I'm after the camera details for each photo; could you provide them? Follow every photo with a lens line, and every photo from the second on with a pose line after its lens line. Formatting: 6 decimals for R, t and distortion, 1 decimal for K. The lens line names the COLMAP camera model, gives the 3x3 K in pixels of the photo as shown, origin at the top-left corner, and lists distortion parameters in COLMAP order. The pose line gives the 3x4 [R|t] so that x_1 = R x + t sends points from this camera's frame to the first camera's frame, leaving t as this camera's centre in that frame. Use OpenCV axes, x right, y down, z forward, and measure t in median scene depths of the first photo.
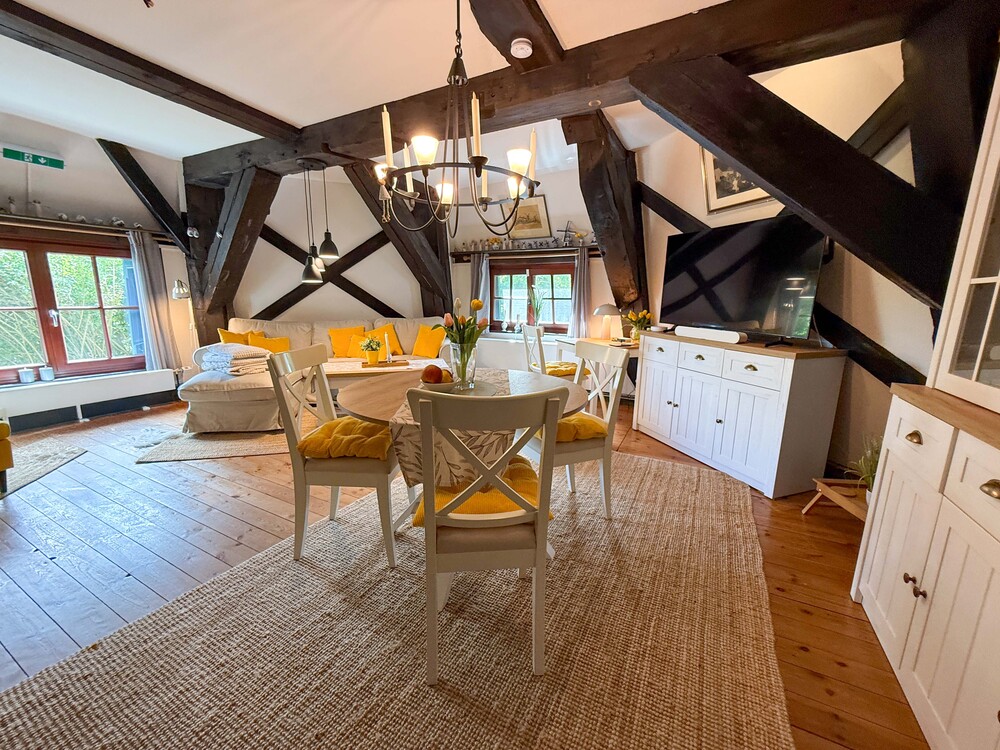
lens RADIAL K [[401.6, 0, 500.1], [0, 401.6, 374.2], [0, 0, 1]] dist [-0.001050, -0.000035]
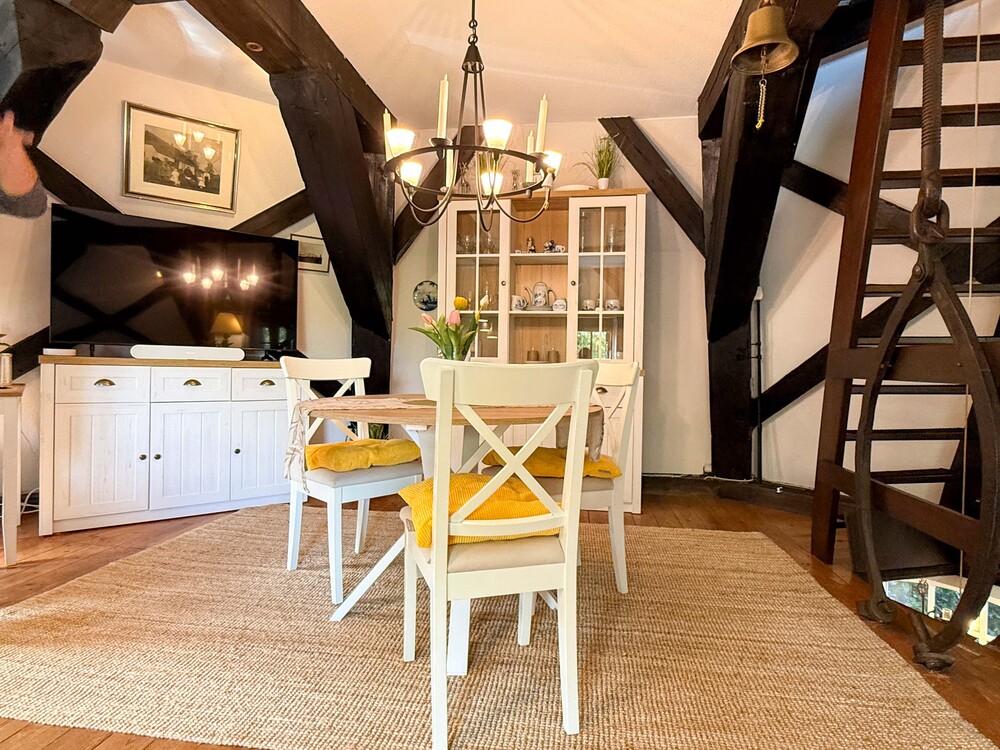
lens RADIAL K [[565.2, 0, 500.8], [0, 565.2, 373.2], [0, 0, 1]] dist [0.003289, 0.000593]
pose [[-0.330804, -0.028779, 0.943261, -0.721820], [0.165816, 0.982212, 0.088119, -0.055673], [-0.929018, 0.185558, -0.320148, 0.773276]]
